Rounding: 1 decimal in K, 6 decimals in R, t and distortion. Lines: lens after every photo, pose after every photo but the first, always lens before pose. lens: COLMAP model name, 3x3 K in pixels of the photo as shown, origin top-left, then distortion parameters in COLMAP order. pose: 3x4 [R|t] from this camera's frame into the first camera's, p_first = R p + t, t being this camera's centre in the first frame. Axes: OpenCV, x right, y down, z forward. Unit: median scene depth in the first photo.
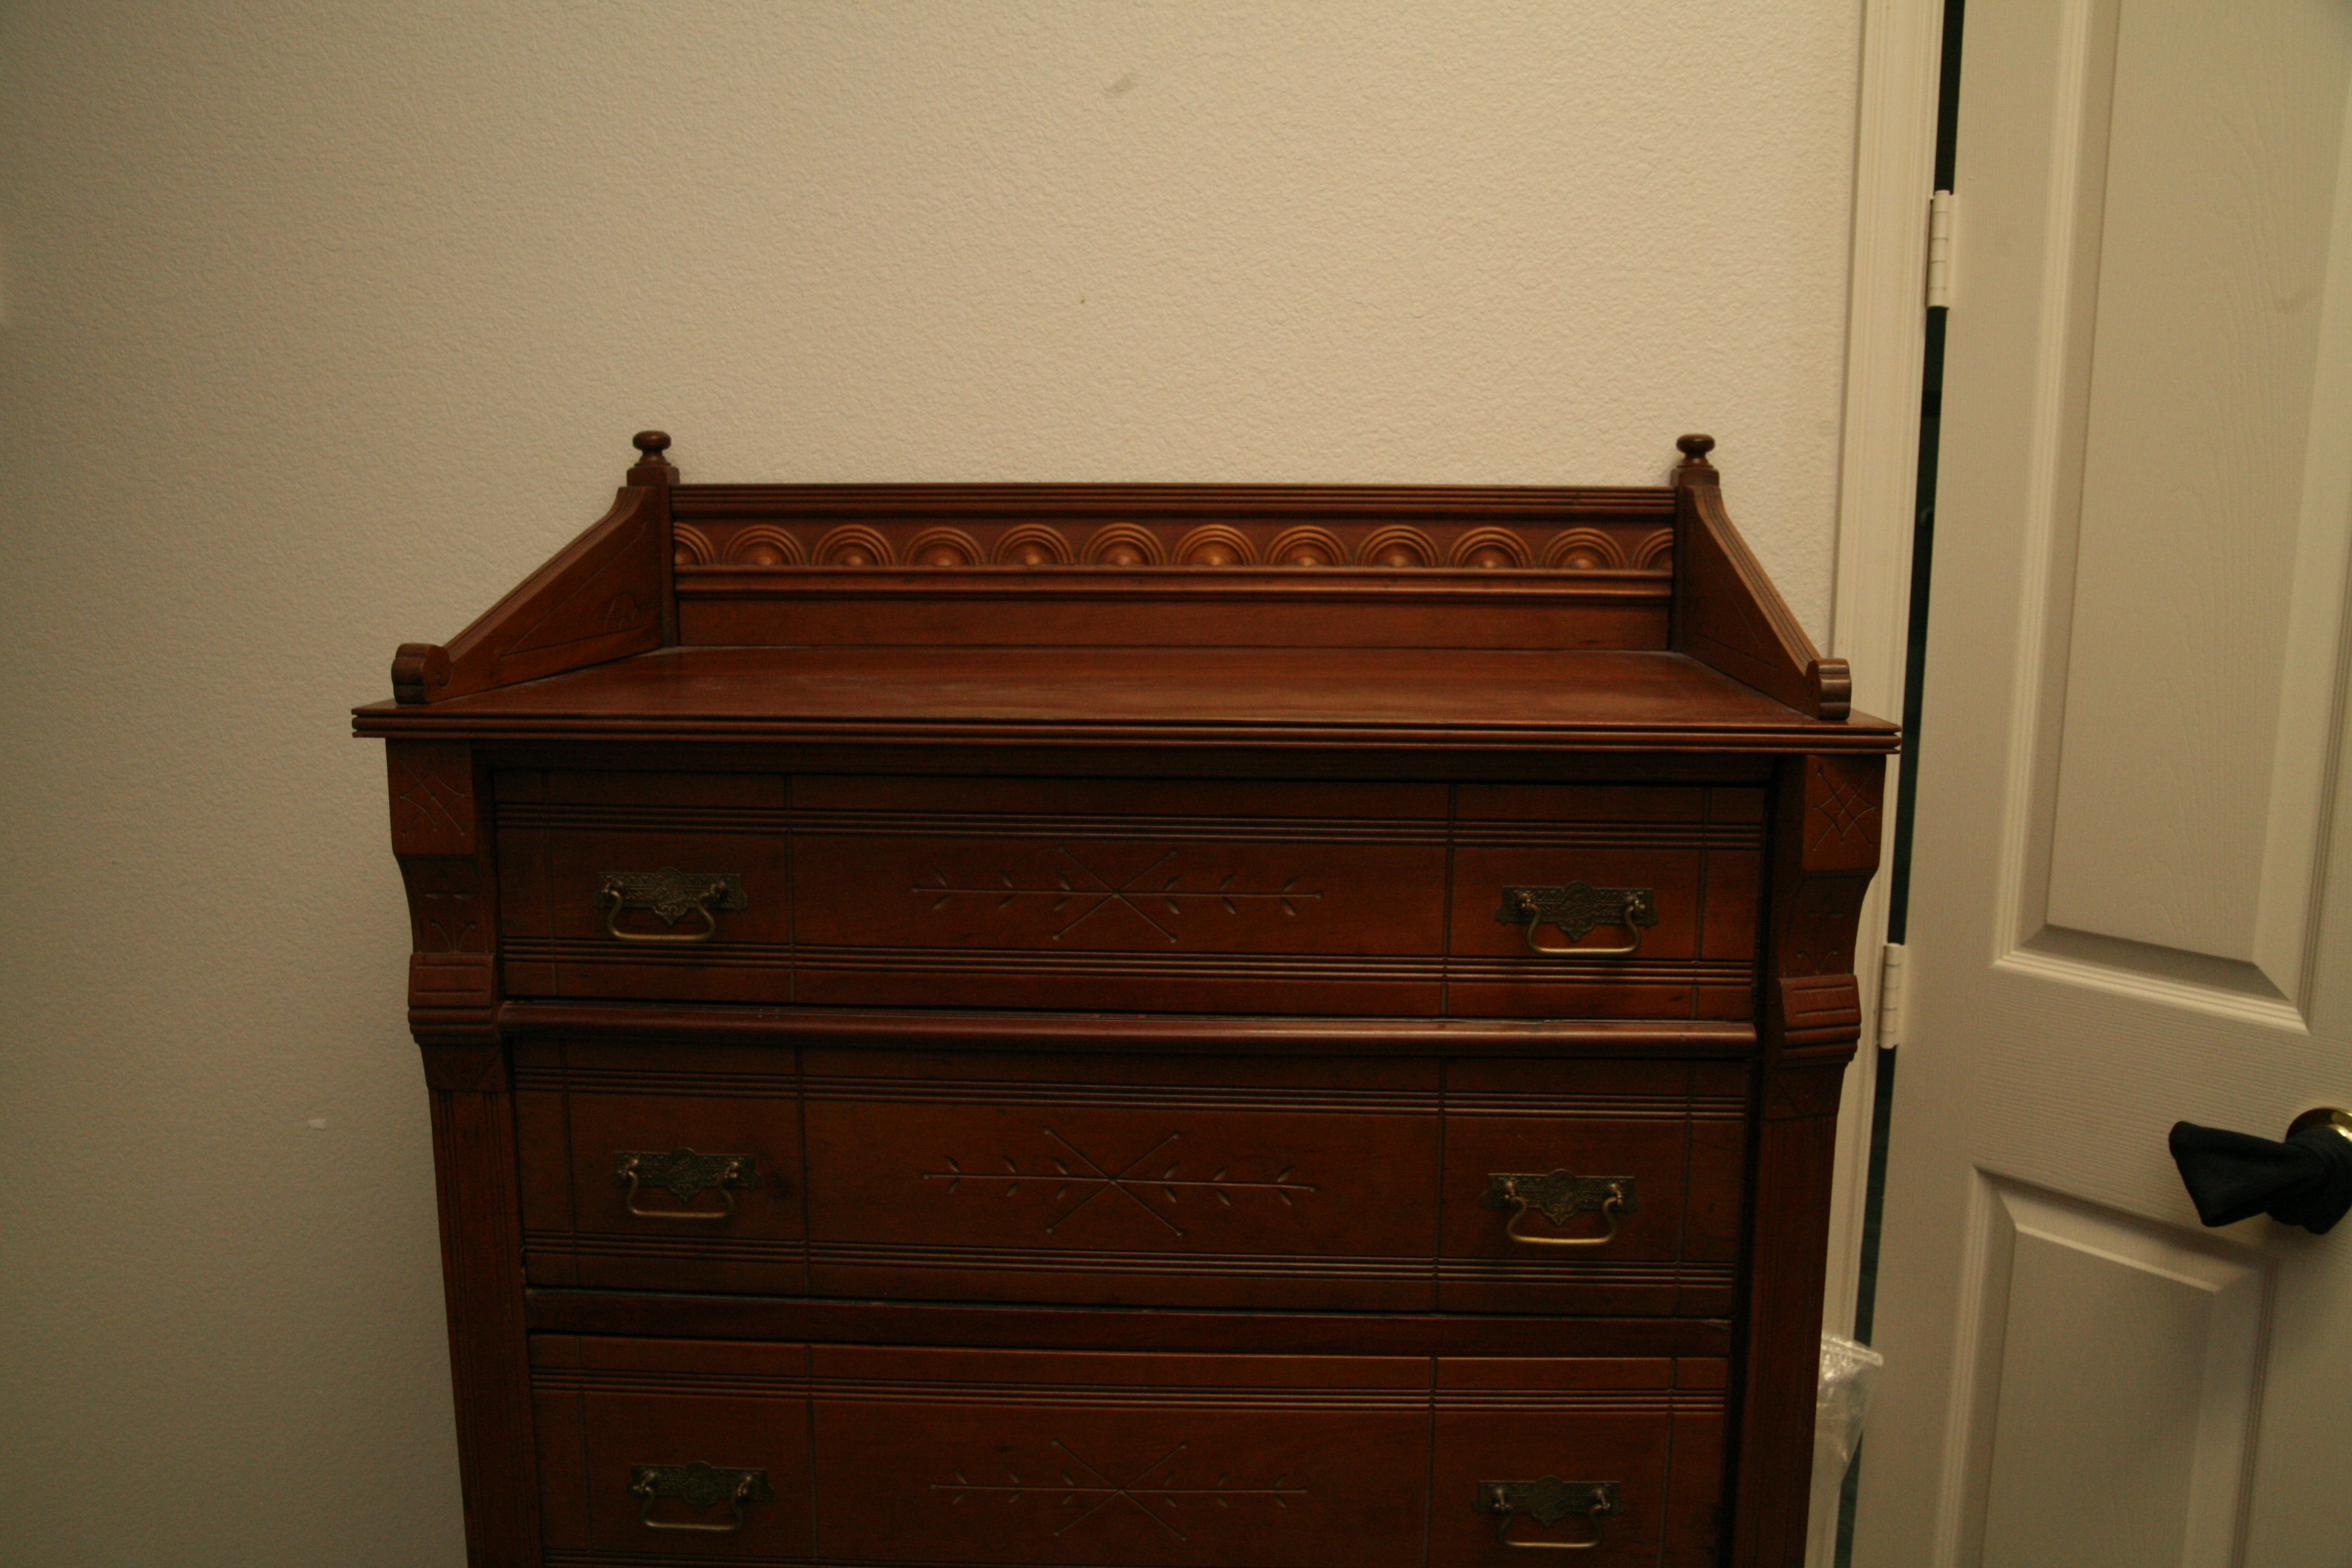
lens RADIAL K [[1865.9, 0, 1176.0], [0, 1865.9, 784.0], [0, 0, 1]] dist [-0.120451, 0.109990]
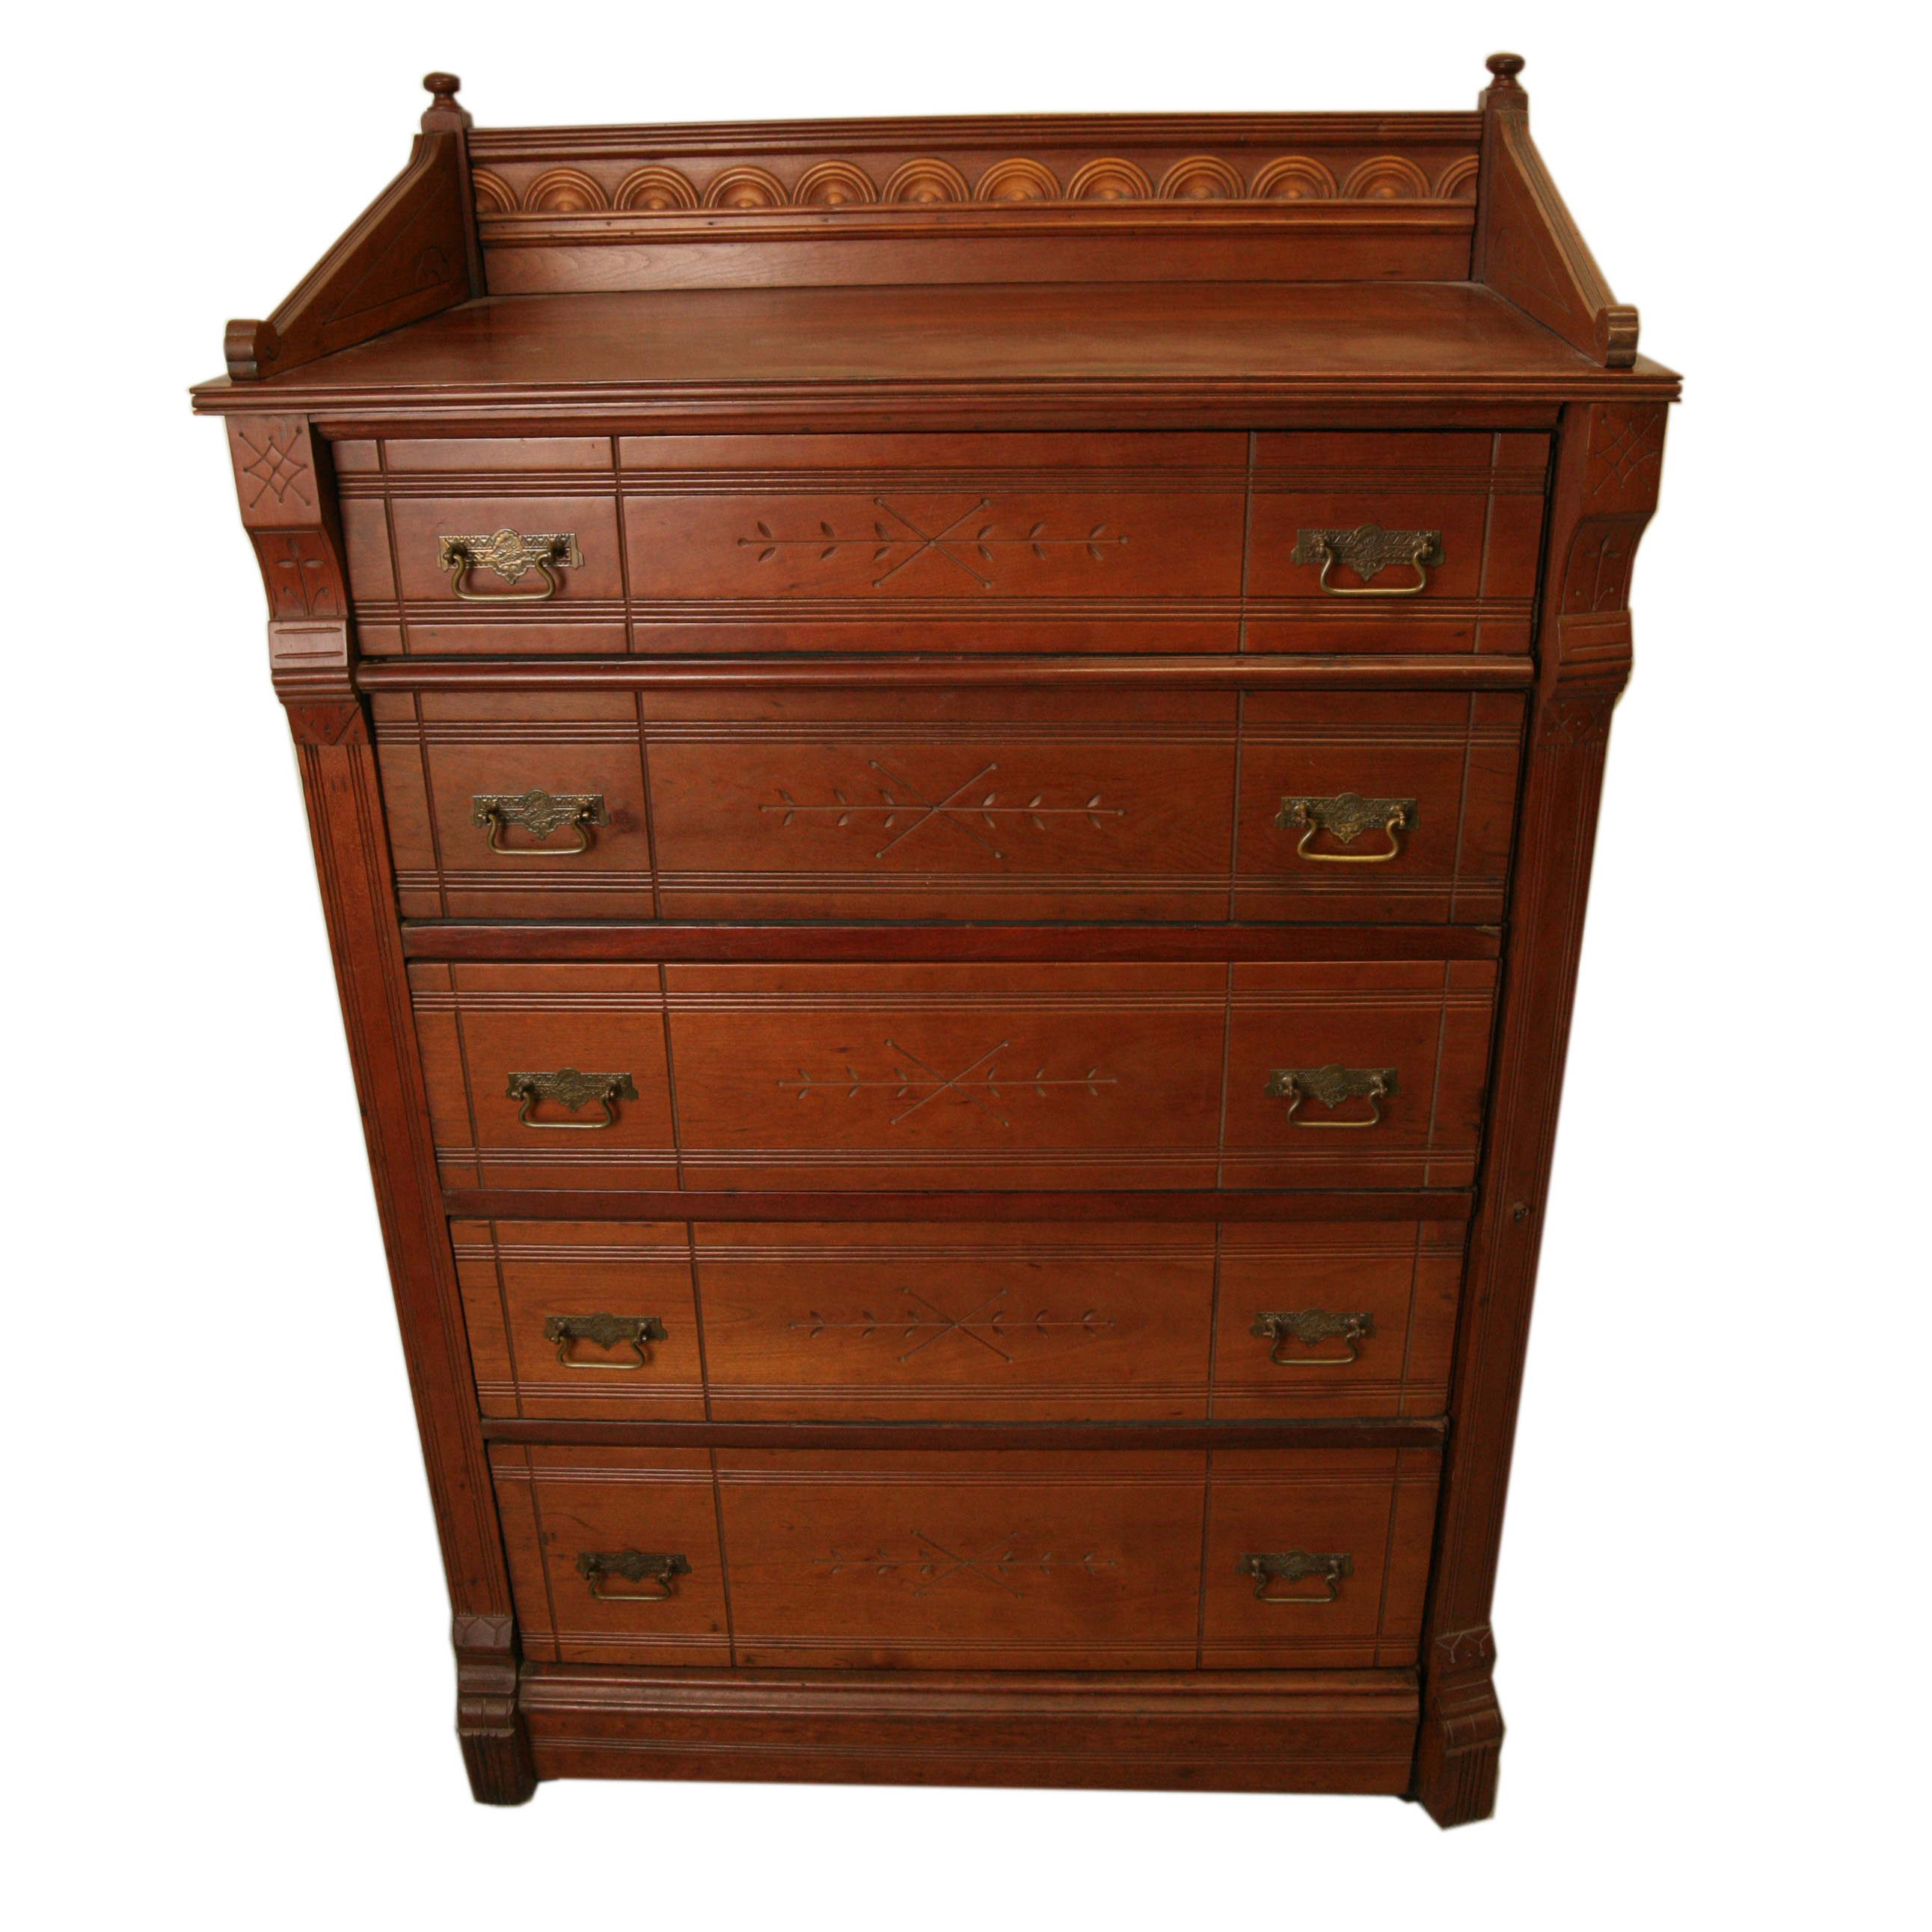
lens RADIAL K [[1902.1, 0, 975.9], [0, 1902.1, 864.5], [0, 0, 1]] dist [-0.140476, 0.159083]
pose [[0.999785, -0.020415, -0.003588, -0.006375], [0.020664, 0.968086, 0.249764, -0.028948], [-0.001625, -0.249785, 0.968300, -0.074656]]
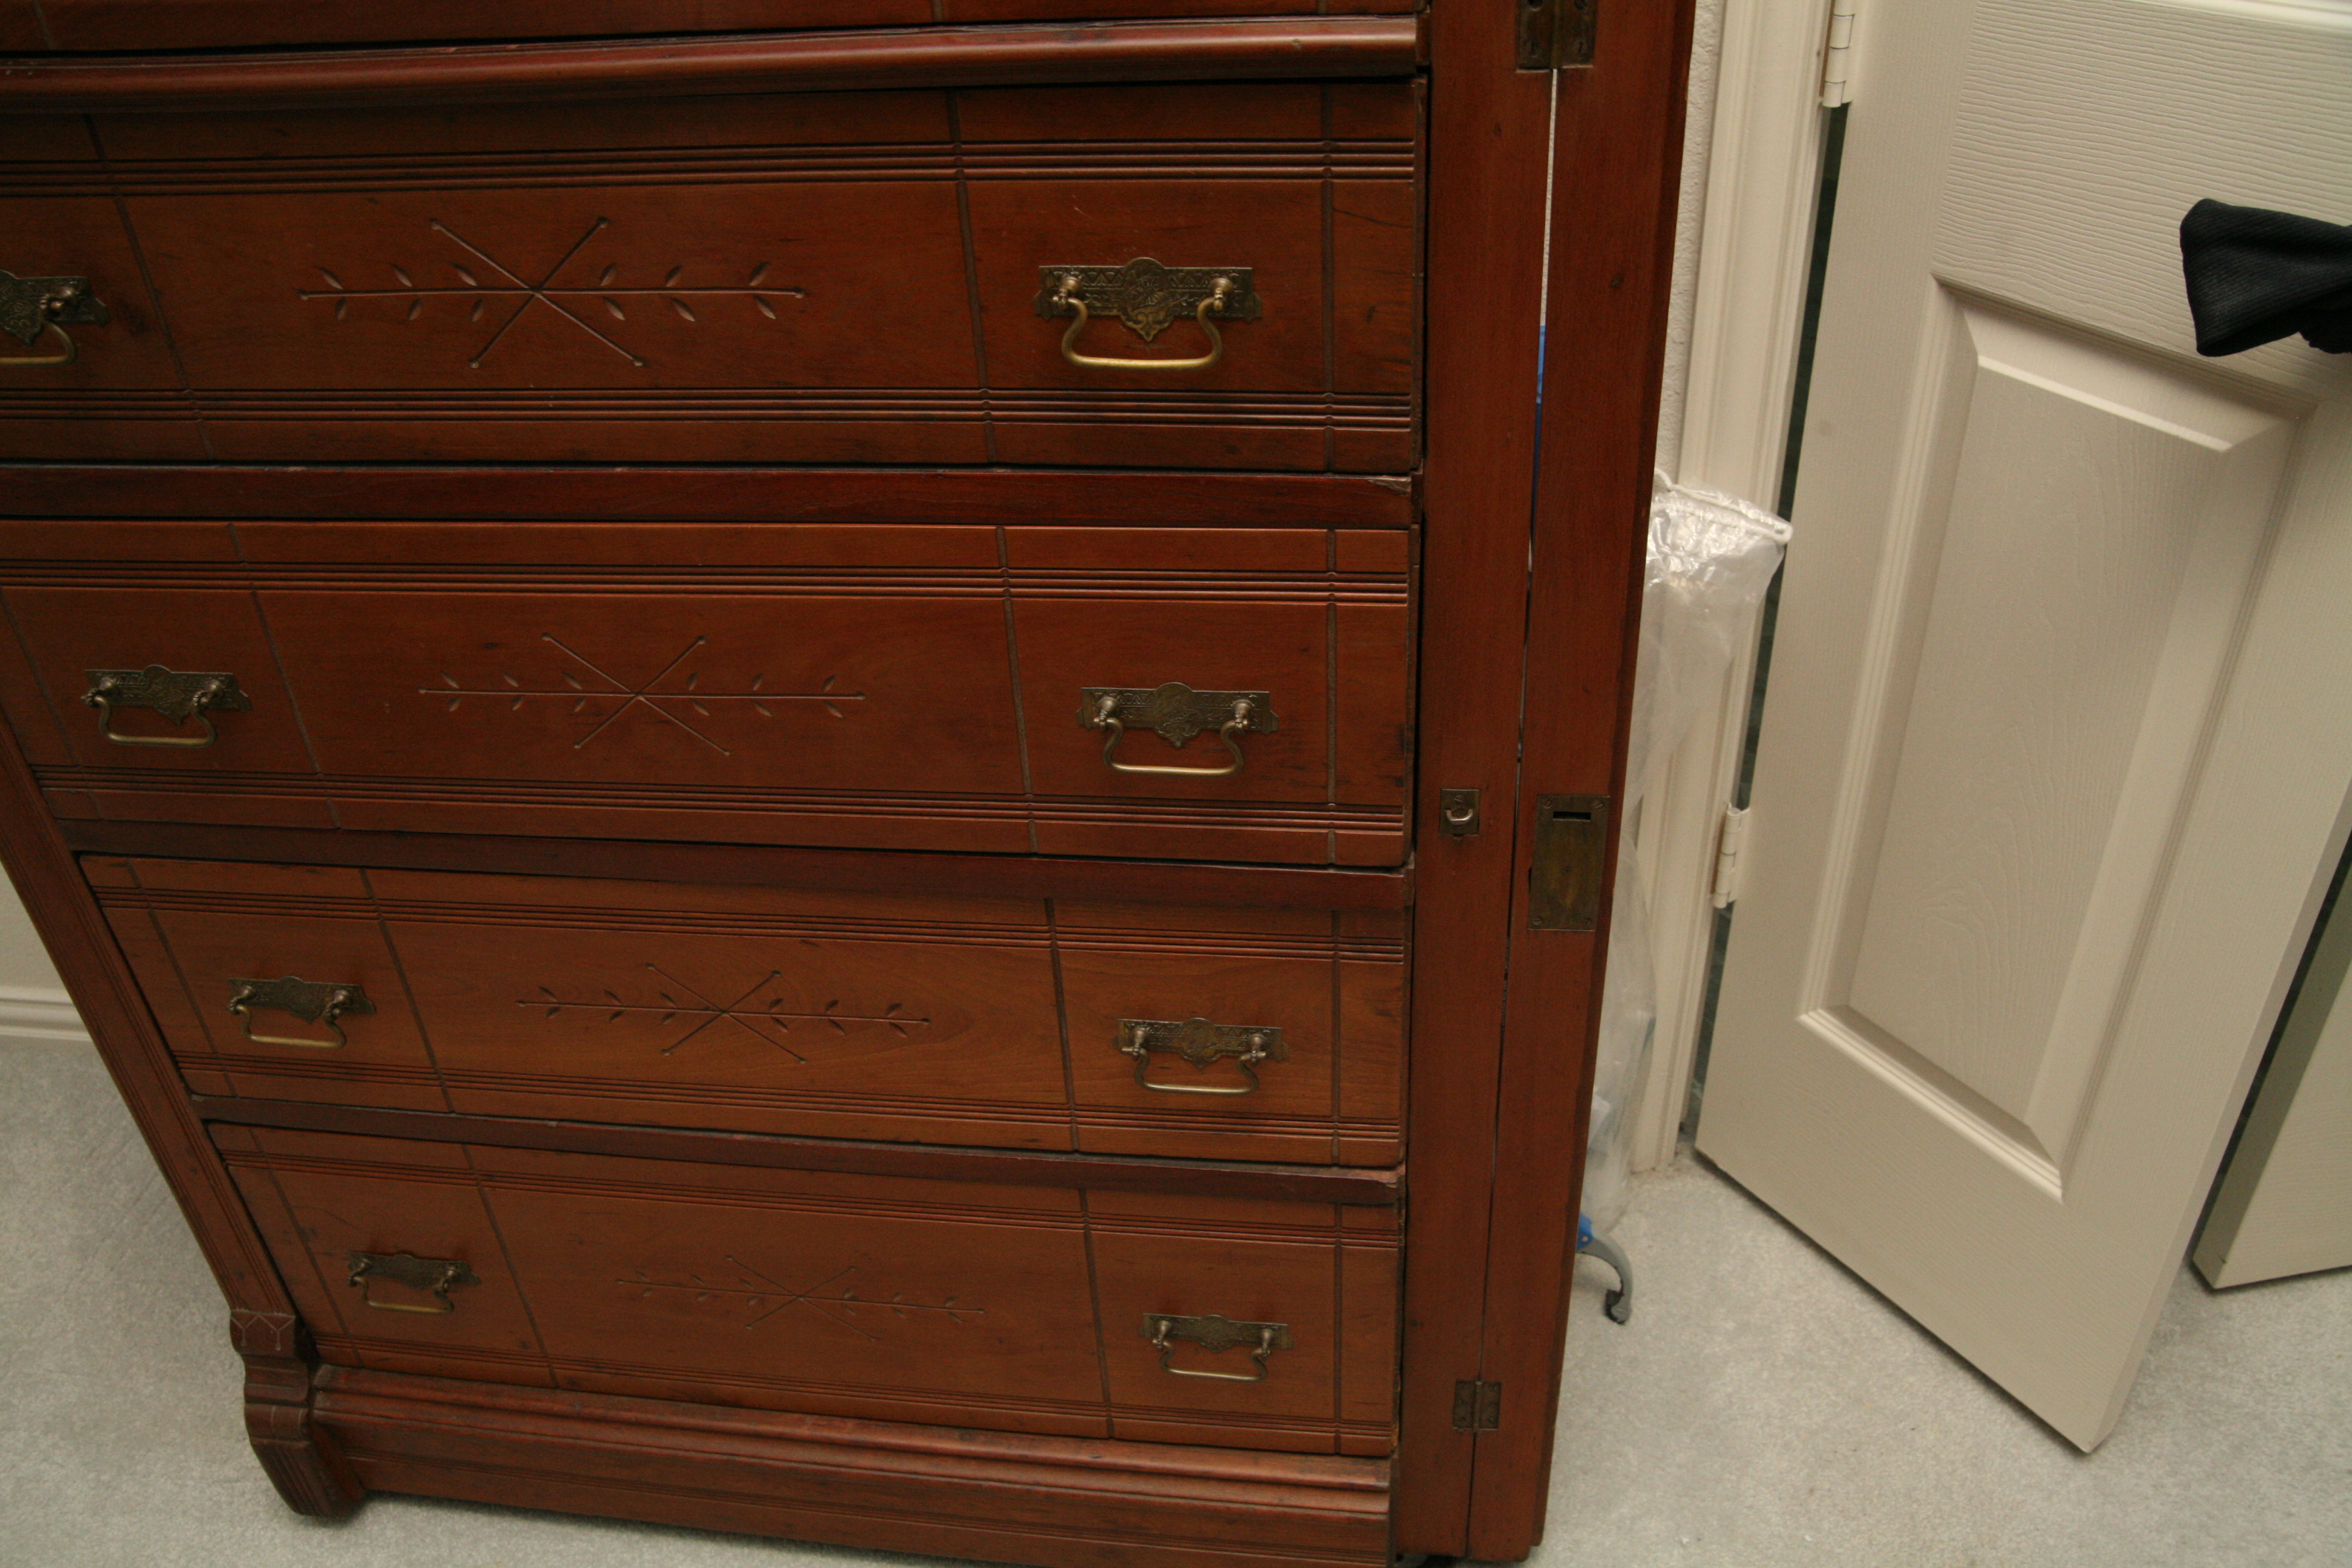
lens RADIAL K [[1865.9, 0, 1176.0], [0, 1865.9, 784.0], [0, 0, 1]] dist [-0.120451, 0.109990]
pose [[0.992680, 0.011019, -0.120273, 0.276201], [0.041549, 0.903891, 0.425739, 0.086312], [0.113405, -0.427620, 0.896817, 0.283267]]
